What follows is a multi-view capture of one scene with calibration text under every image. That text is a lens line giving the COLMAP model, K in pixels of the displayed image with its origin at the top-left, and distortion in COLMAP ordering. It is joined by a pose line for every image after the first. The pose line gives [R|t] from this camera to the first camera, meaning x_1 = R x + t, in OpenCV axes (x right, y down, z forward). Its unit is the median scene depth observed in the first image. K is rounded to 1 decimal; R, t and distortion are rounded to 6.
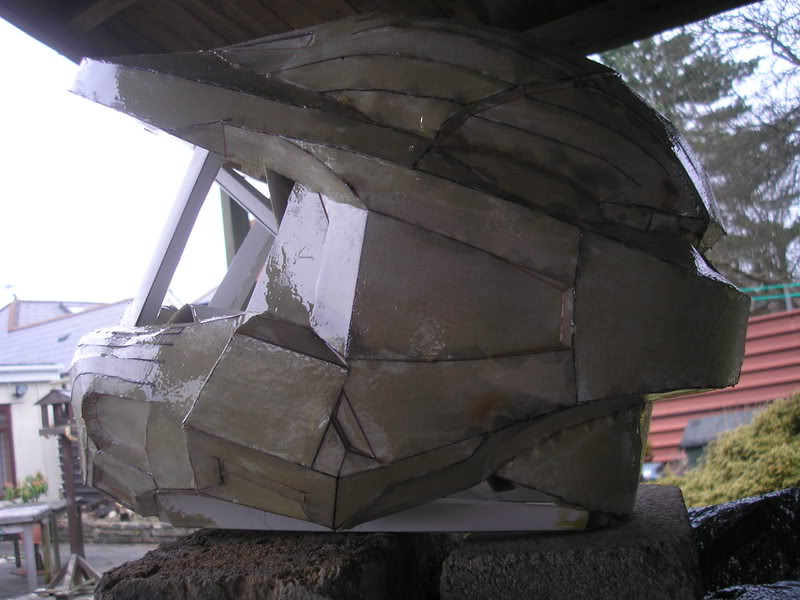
lens RADIAL K [[929.2, 0, 400.0], [0, 929.2, 300.0], [0, 0, 1]] dist [-0.135358, 0.000009]
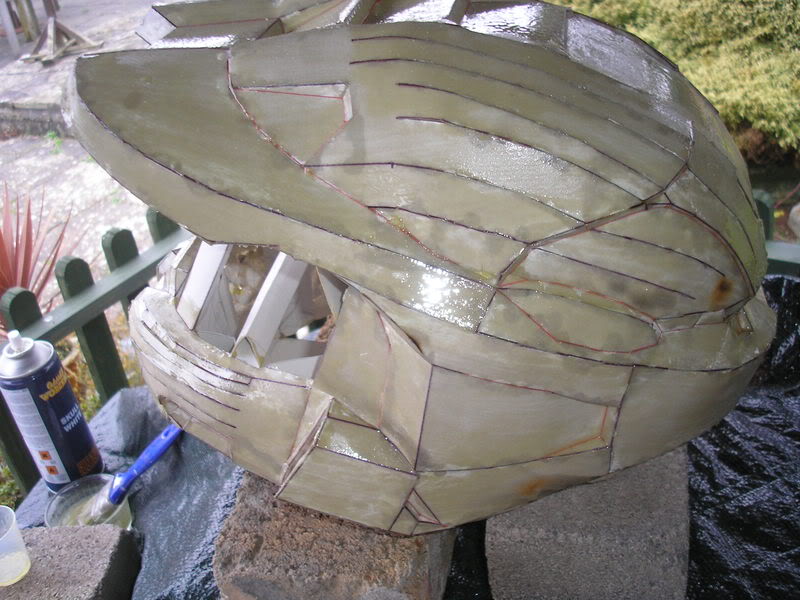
lens RADIAL K [[929.2, 0, 400.0], [0, 929.2, 300.0], [0, 0, 1]] dist [-0.135358, 0.000009]
pose [[0.998690, -0.048705, 0.015714, -0.082436], [0.027653, 0.771936, 0.635099, -0.805610], [-0.043063, -0.633832, 0.772271, 0.241960]]
